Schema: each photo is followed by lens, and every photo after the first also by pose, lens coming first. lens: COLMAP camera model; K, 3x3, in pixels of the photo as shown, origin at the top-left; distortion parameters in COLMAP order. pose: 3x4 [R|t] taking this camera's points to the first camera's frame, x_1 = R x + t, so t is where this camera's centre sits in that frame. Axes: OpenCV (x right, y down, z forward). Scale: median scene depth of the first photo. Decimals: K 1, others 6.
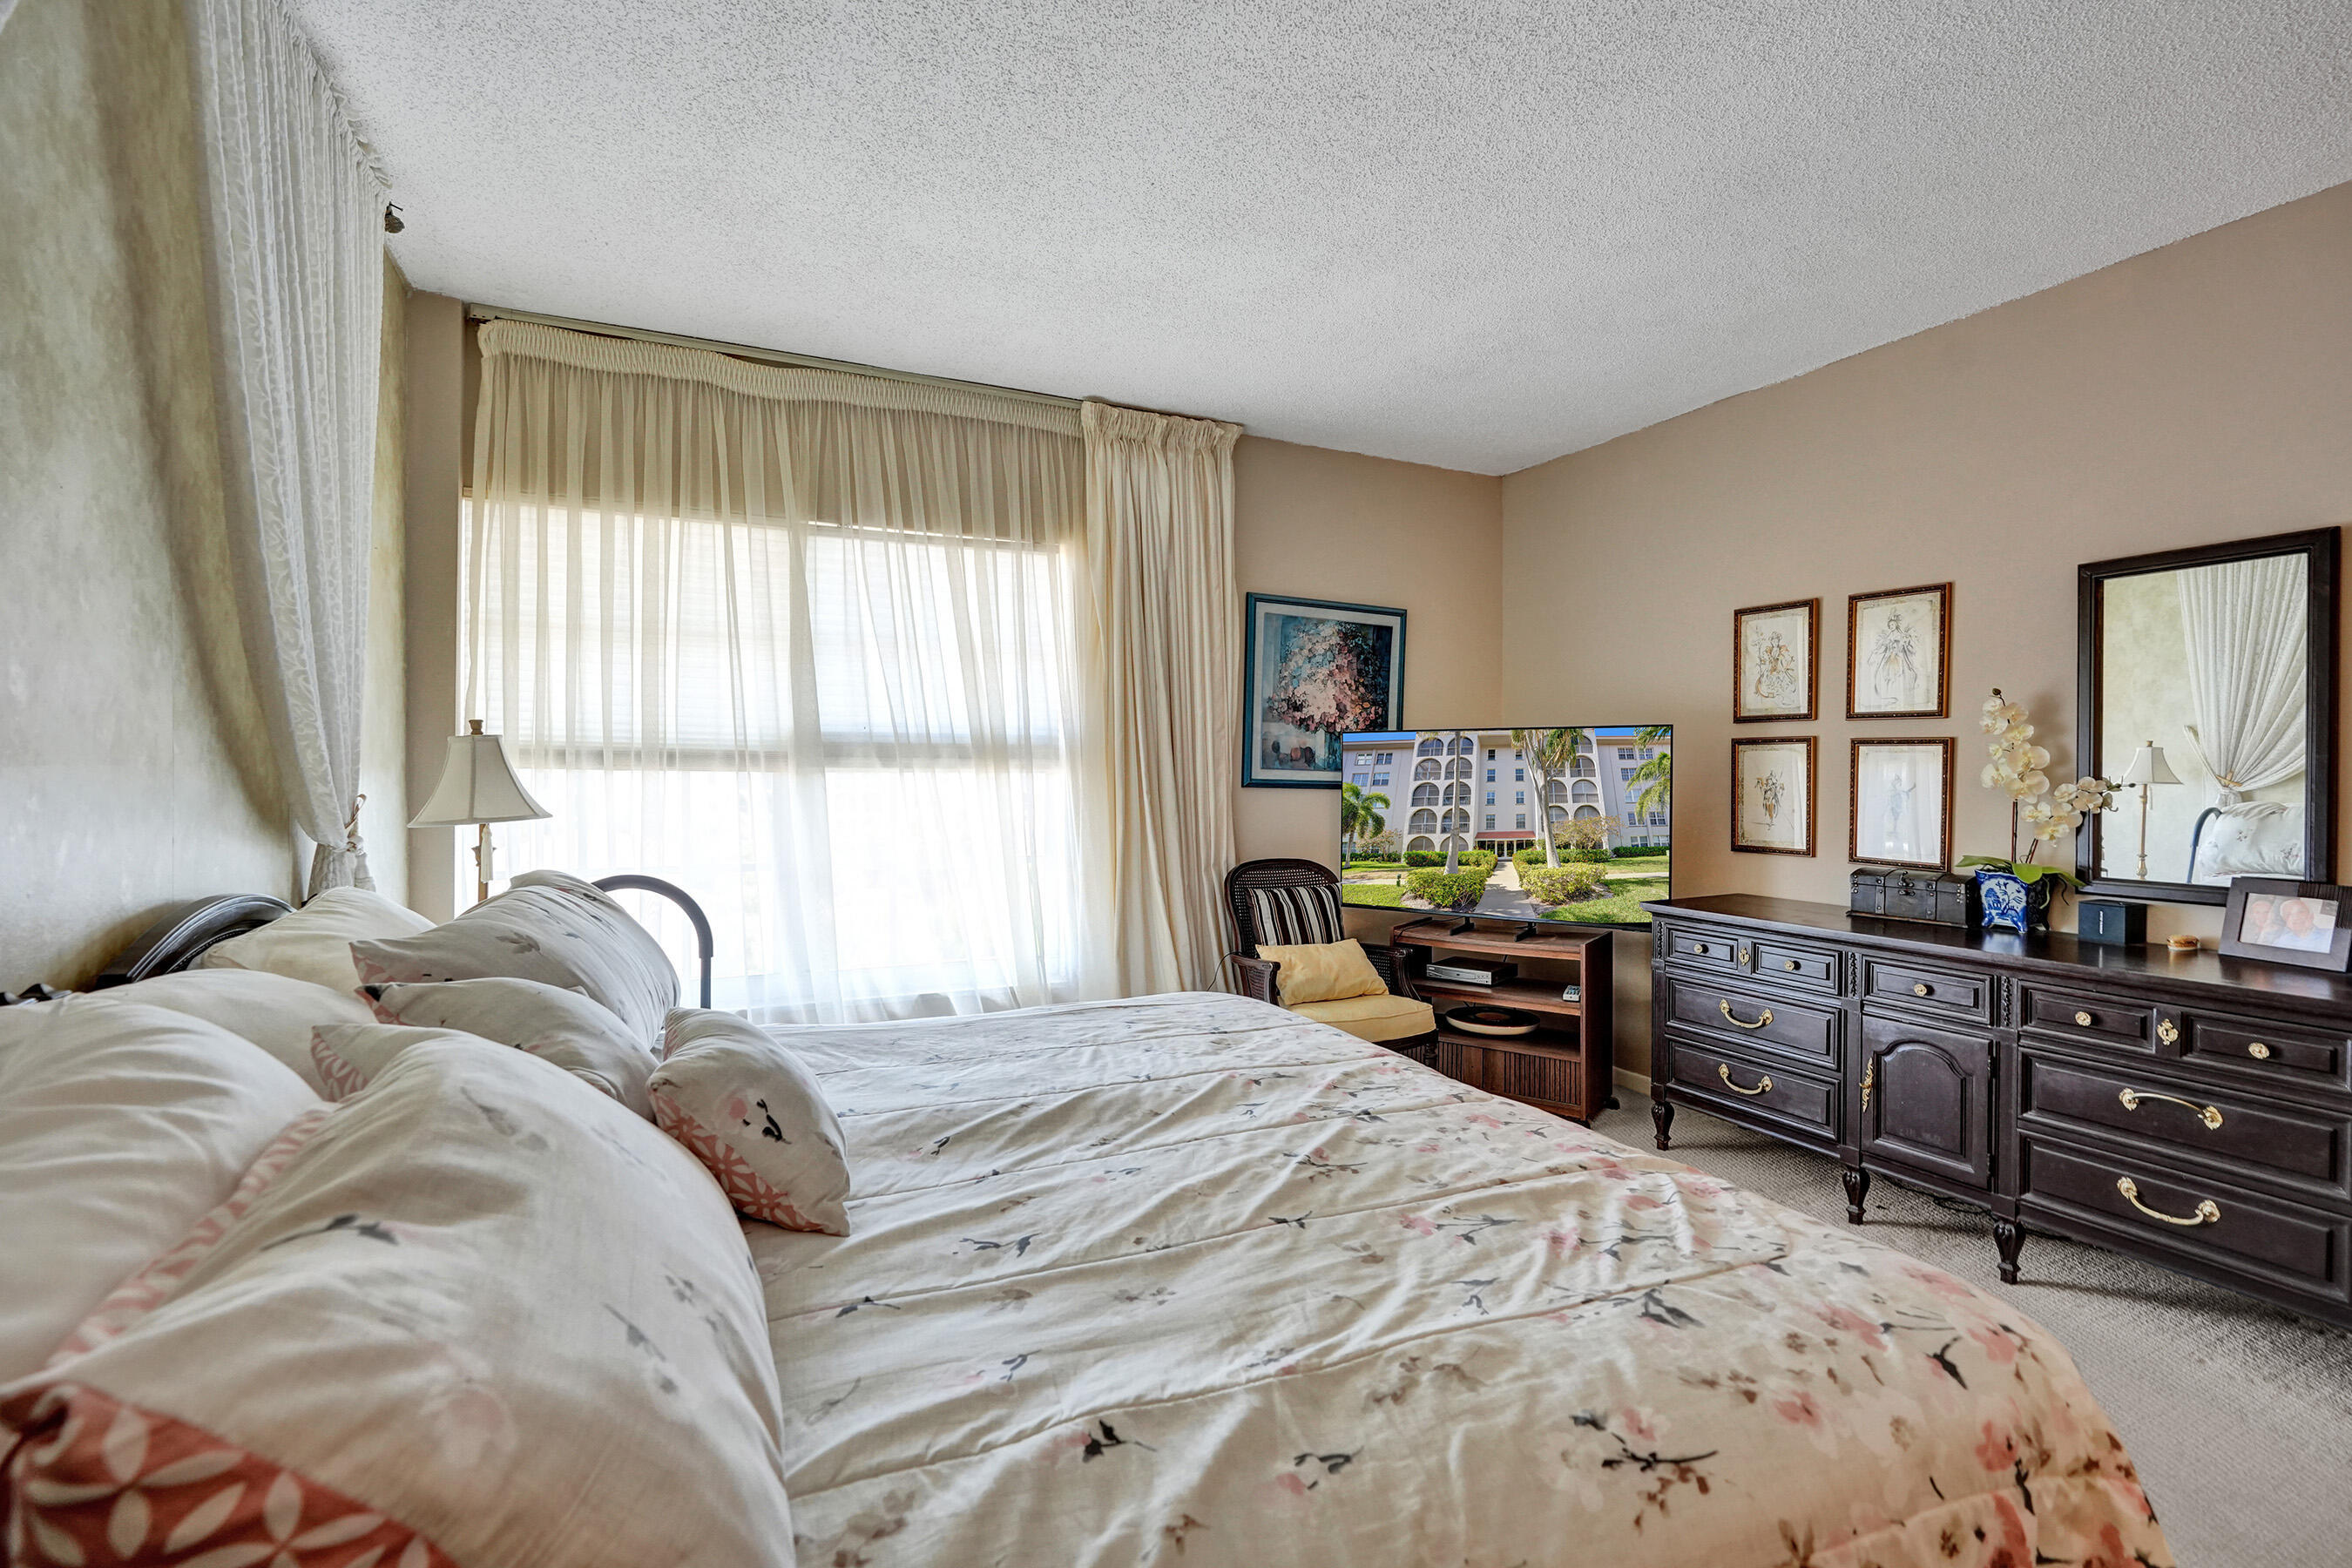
lens RADIAL K [[1068.2, 0, 1167.6], [0, 1068.2, 788.7], [0, 0, 1]] dist [0.000735, 0.000631]
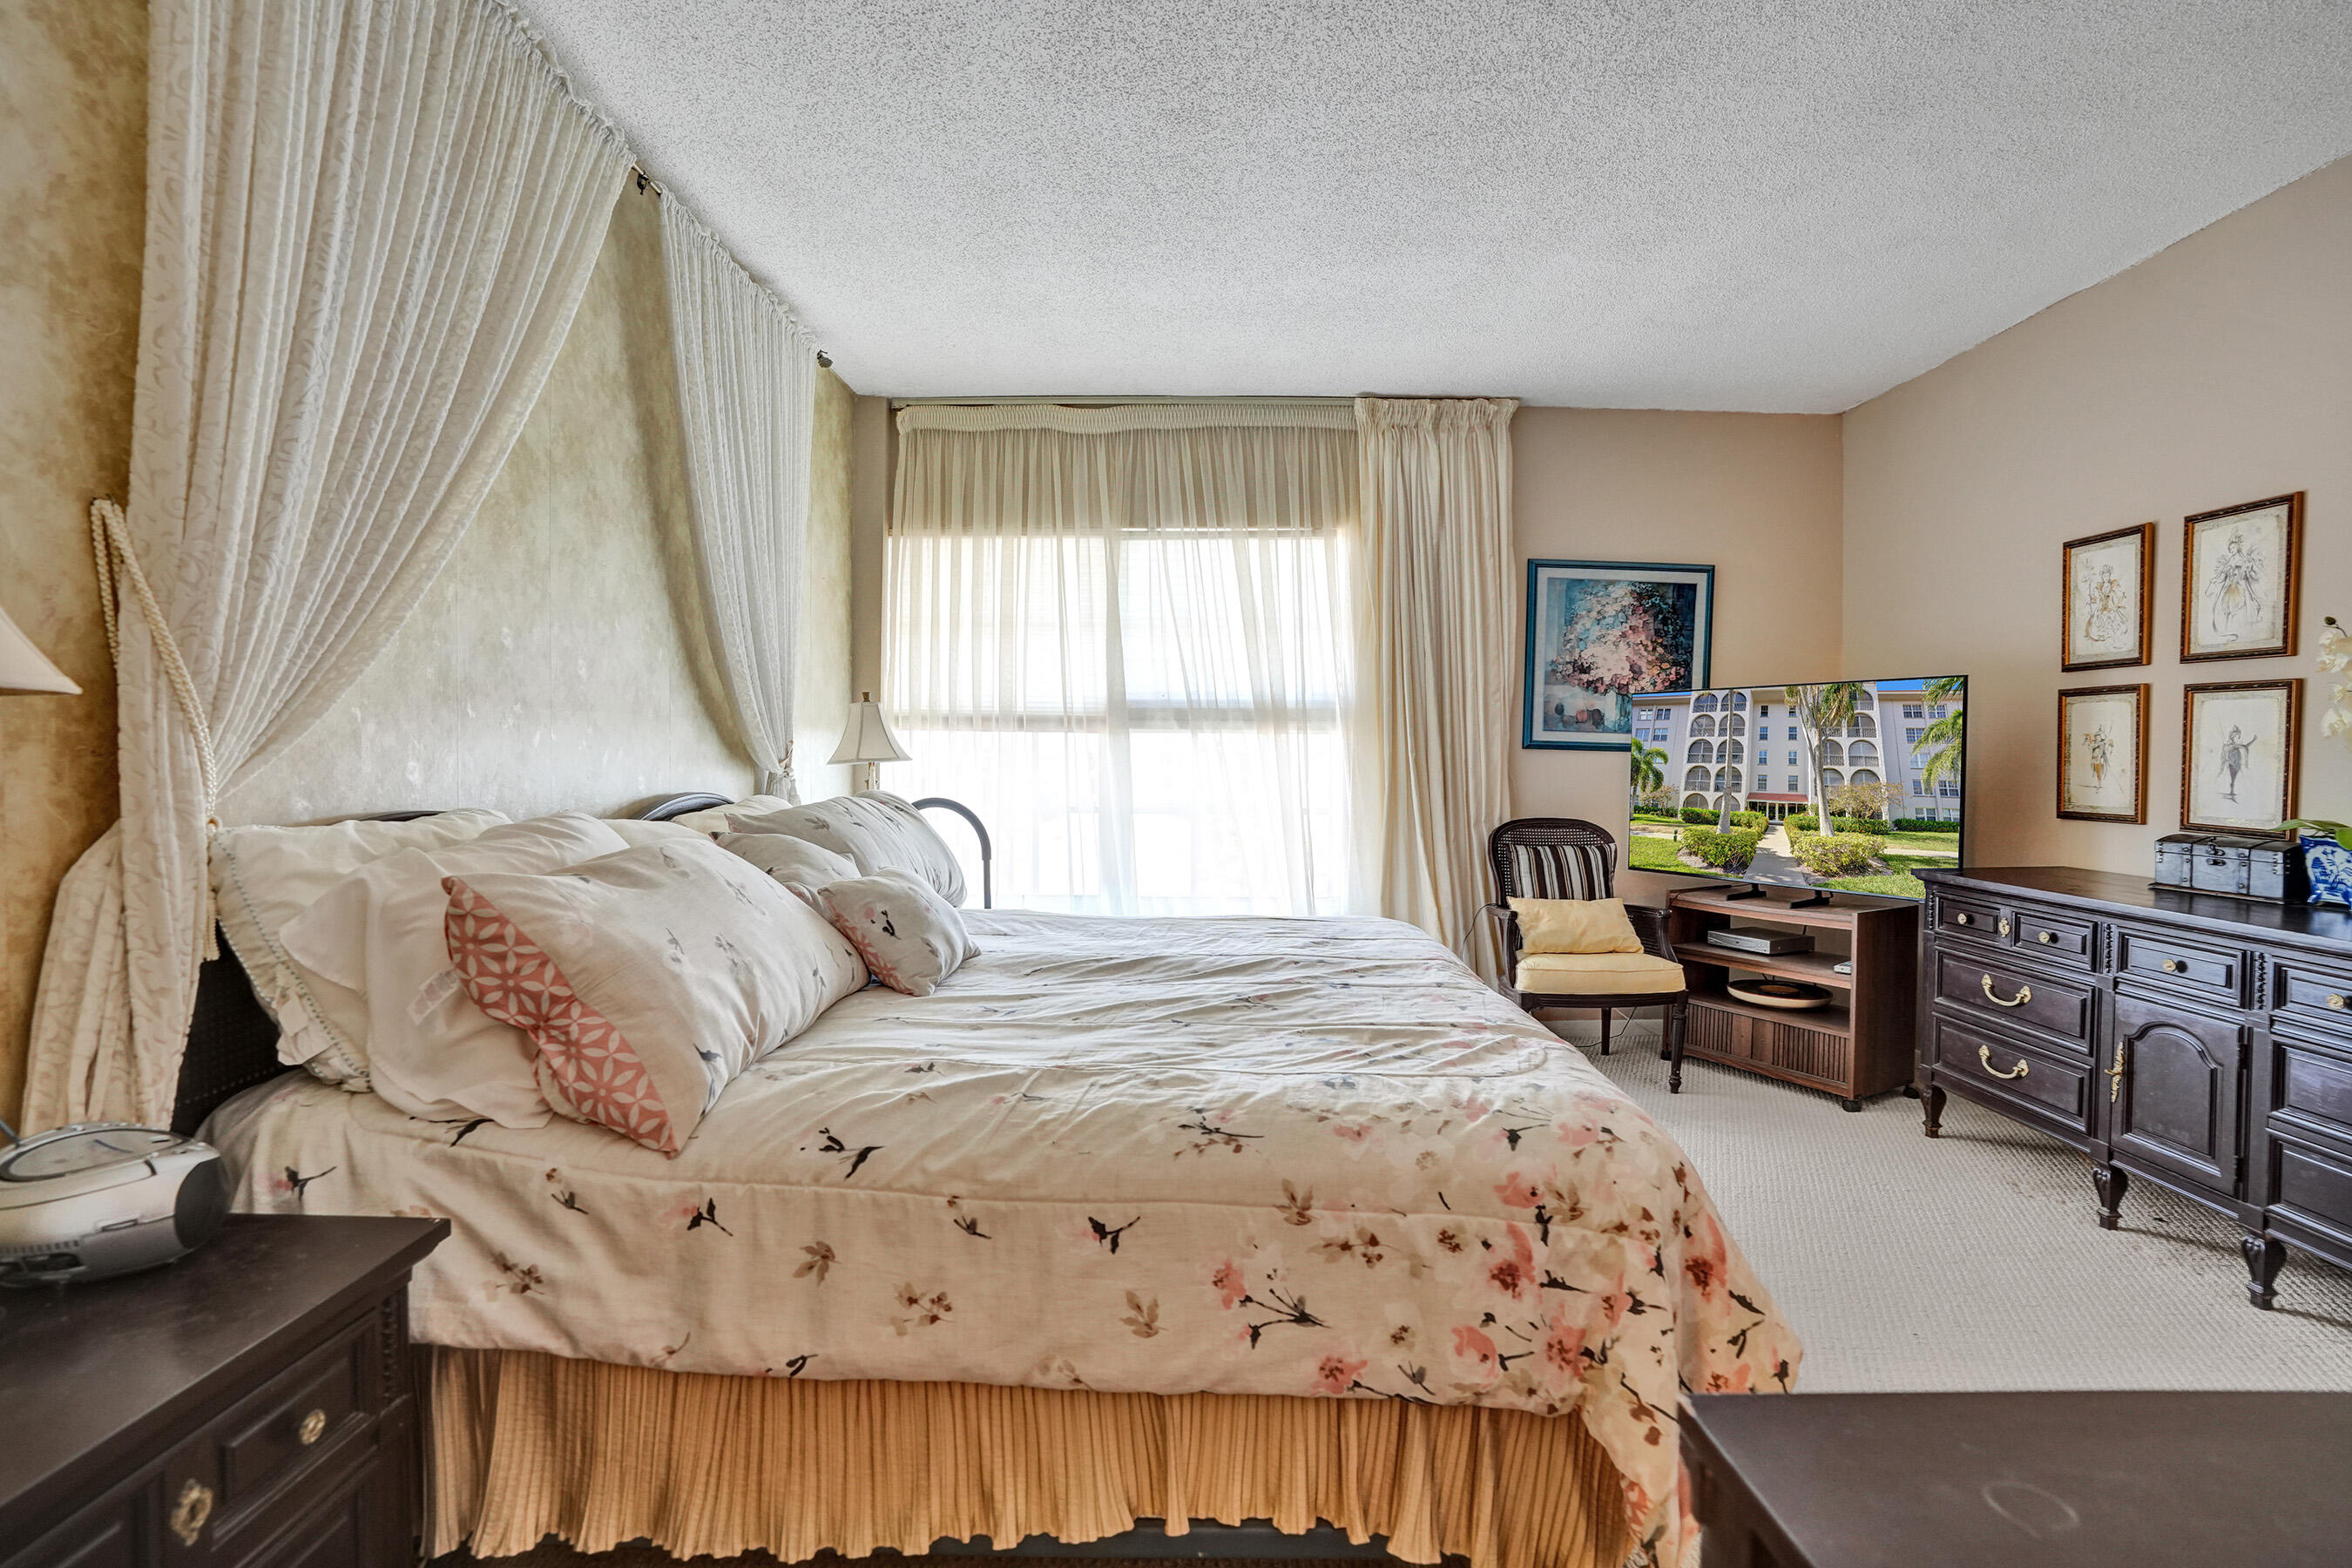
lens RADIAL K [[1088.2, 0, 1163.2], [0, 1088.2, 783.8], [0, 0, 1]] dist [-0.049241, 0.021557]
pose [[0.901649, 0.013662, -0.432253, 0.236495], [-0.008706, 0.999872, 0.013442, 0.024112], [0.432381, -0.008357, 0.901652, -0.101048]]
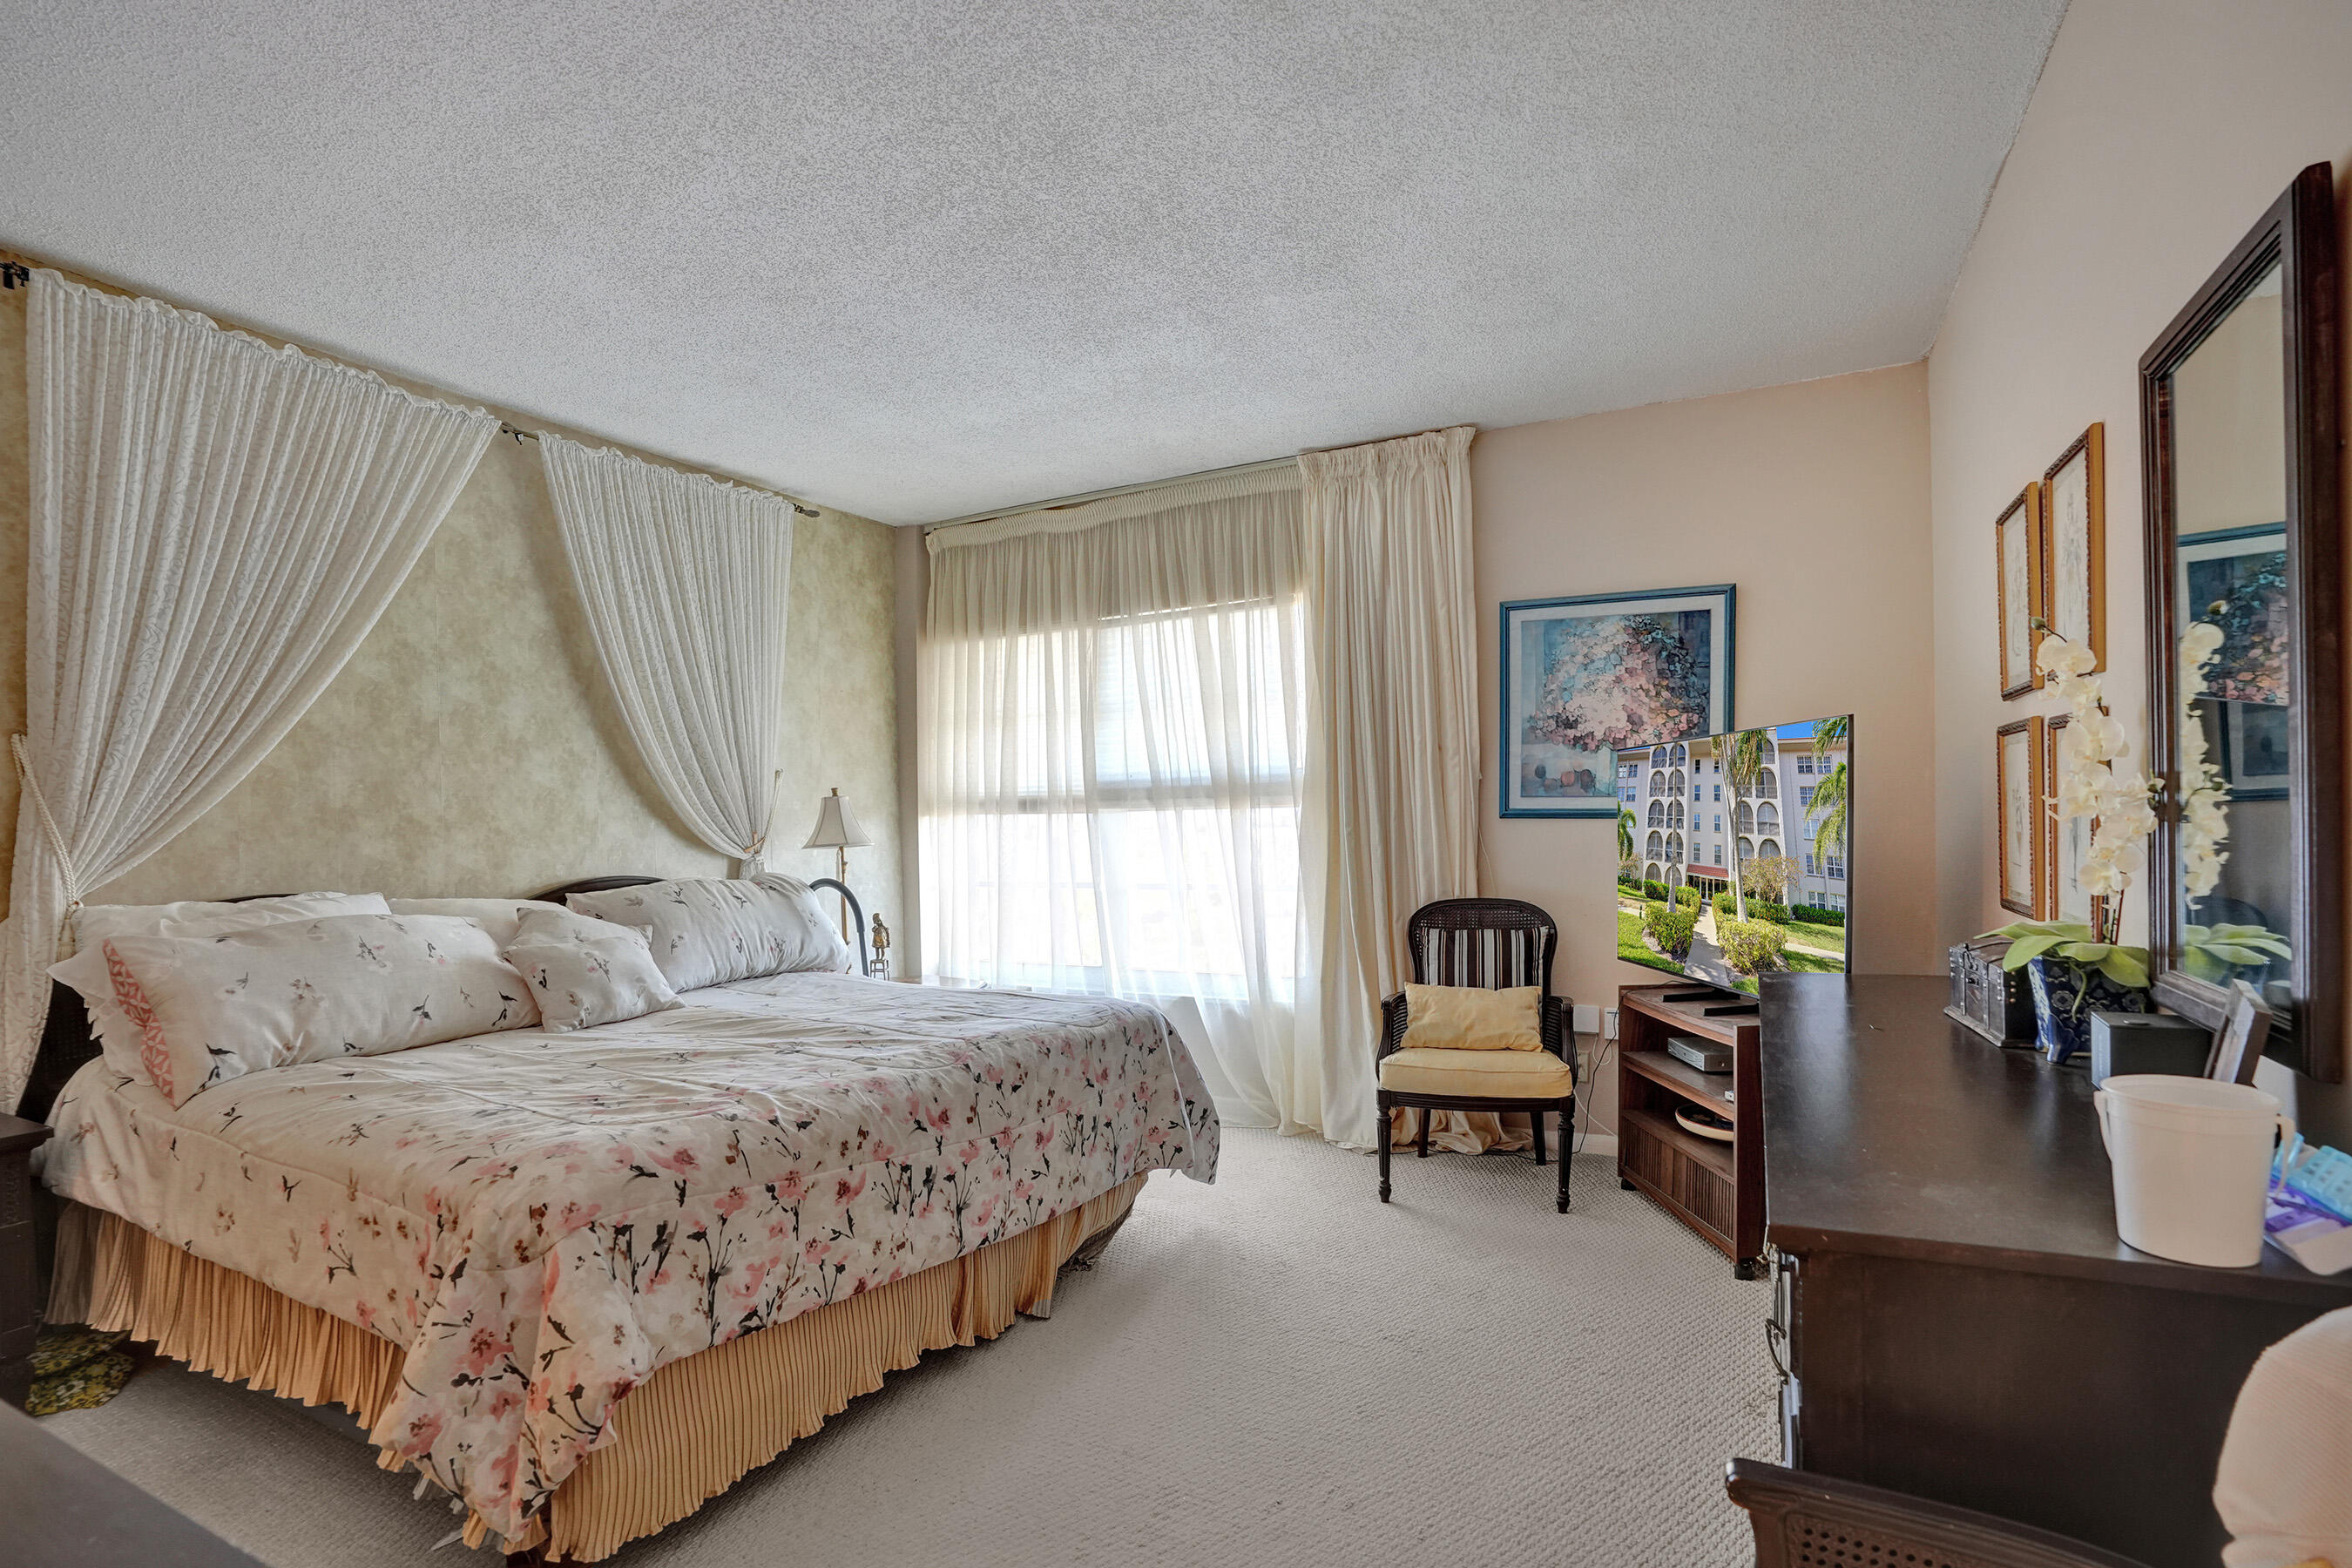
lens RADIAL K [[1101.0, 0, 1114.6], [0, 1101.0, 851.7], [0, 0, 1]] dist [-0.048261, 0.022170]
pose [[0.594093, 0.007176, -0.804364, 0.705639], [0.011203, 0.999789, 0.017194, 0.008357], [0.804318, -0.019226, 0.593888, 0.208992]]
